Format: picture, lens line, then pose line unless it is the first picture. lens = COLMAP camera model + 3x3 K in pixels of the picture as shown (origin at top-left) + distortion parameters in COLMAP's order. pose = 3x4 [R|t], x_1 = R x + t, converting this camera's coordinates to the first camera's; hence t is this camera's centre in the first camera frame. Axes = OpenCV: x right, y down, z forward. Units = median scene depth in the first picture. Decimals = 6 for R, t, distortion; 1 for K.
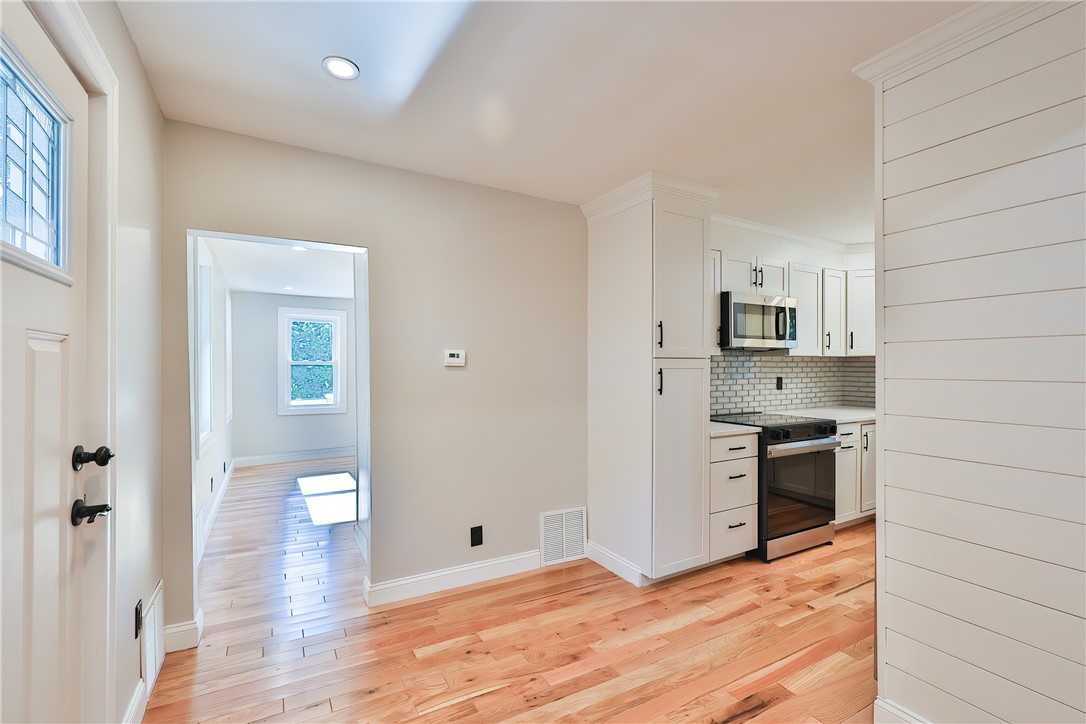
lens RADIAL K [[480.4, 0, 514.3], [0, 480.4, 363.5], [0, 0, 1]] dist [0.001172, 0.000172]
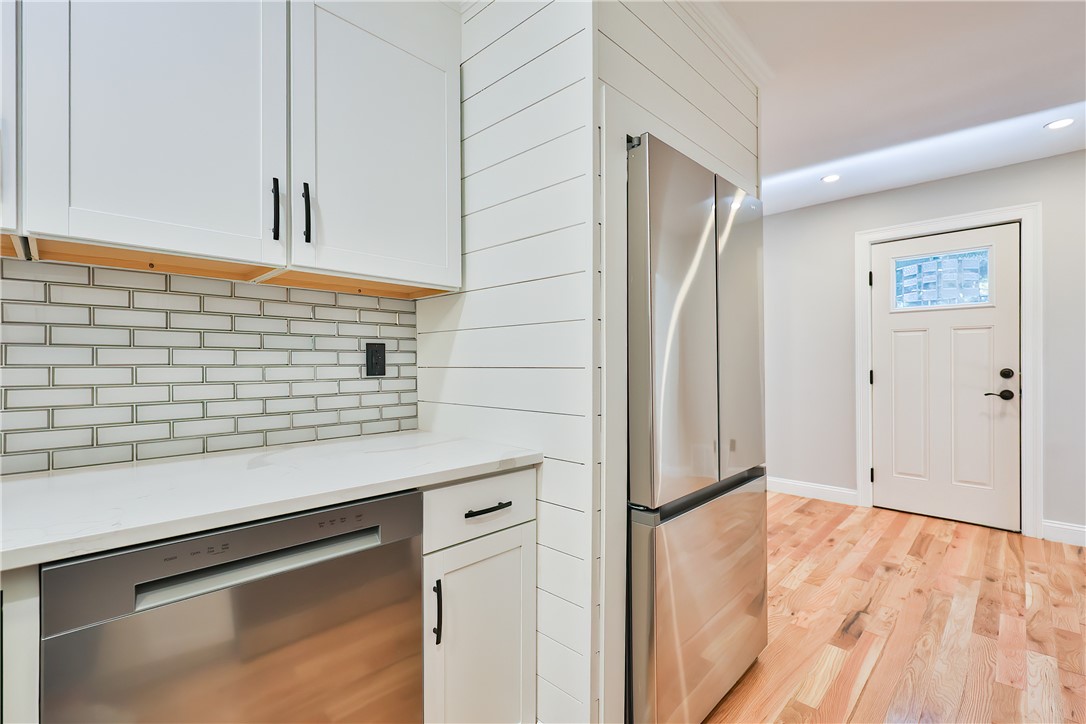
lens RADIAL K [[480.4, 0, 546.1], [0, 480.4, 360.5], [0, 0, 1]] dist [0.001172, 0.000172]
pose [[-0.951093, 0.001555, -0.308901, 1.117279], [0.001159, 0.999998, 0.001468, 0.058088], [0.308903, 0.001038, -0.951093, 1.356306]]
